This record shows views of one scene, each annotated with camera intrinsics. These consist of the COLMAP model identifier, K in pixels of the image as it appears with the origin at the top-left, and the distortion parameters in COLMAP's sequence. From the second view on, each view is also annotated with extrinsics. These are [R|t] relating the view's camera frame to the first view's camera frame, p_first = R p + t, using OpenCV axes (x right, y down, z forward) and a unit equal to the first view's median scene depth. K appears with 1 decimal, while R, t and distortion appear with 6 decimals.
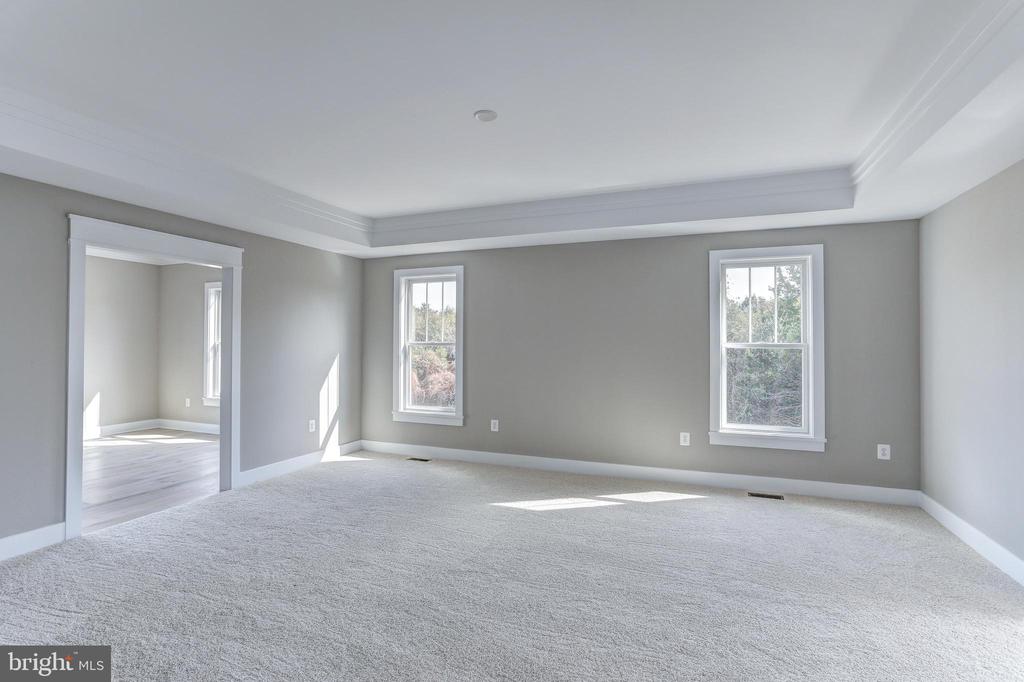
lens RADIAL K [[496.7, 0, 509.8], [0, 496.7, 337.6], [0, 0, 1]] dist [-0.056397, 0.036994]
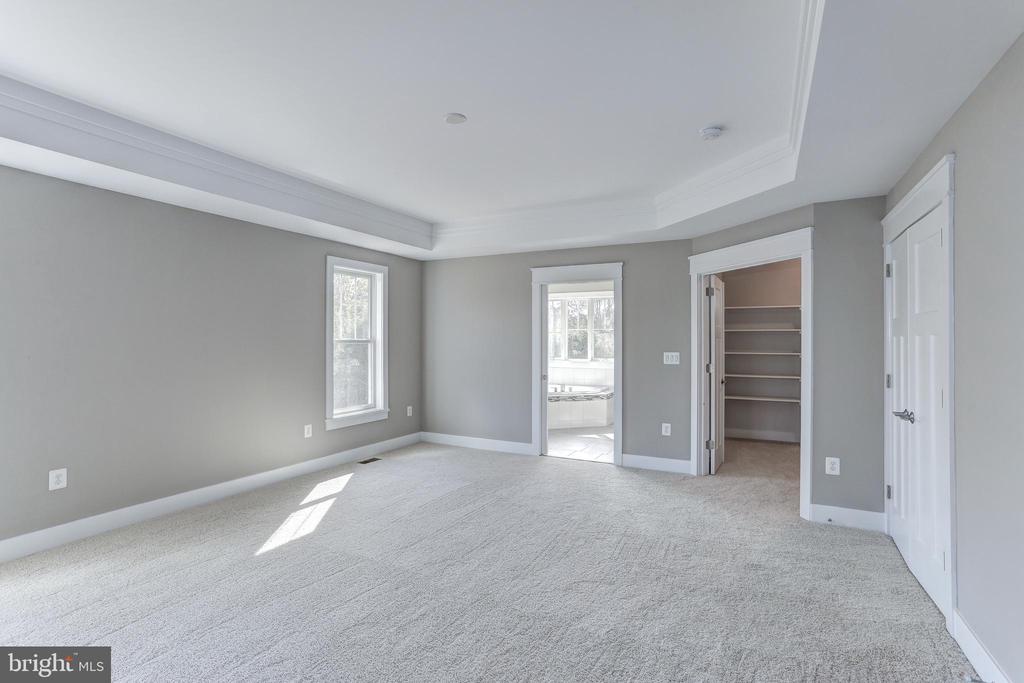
lens RADIAL K [[496.7, 0, 509.8], [0, 496.7, 338.1], [0, 0, 1]] dist [-0.056397, 0.036994]
pose [[0.087705, 0.003355, 0.996141, -0.707935], [-0.005907, 0.999978, -0.002848, 0.010245], [-0.996129, -0.005634, 0.087723, 0.533859]]
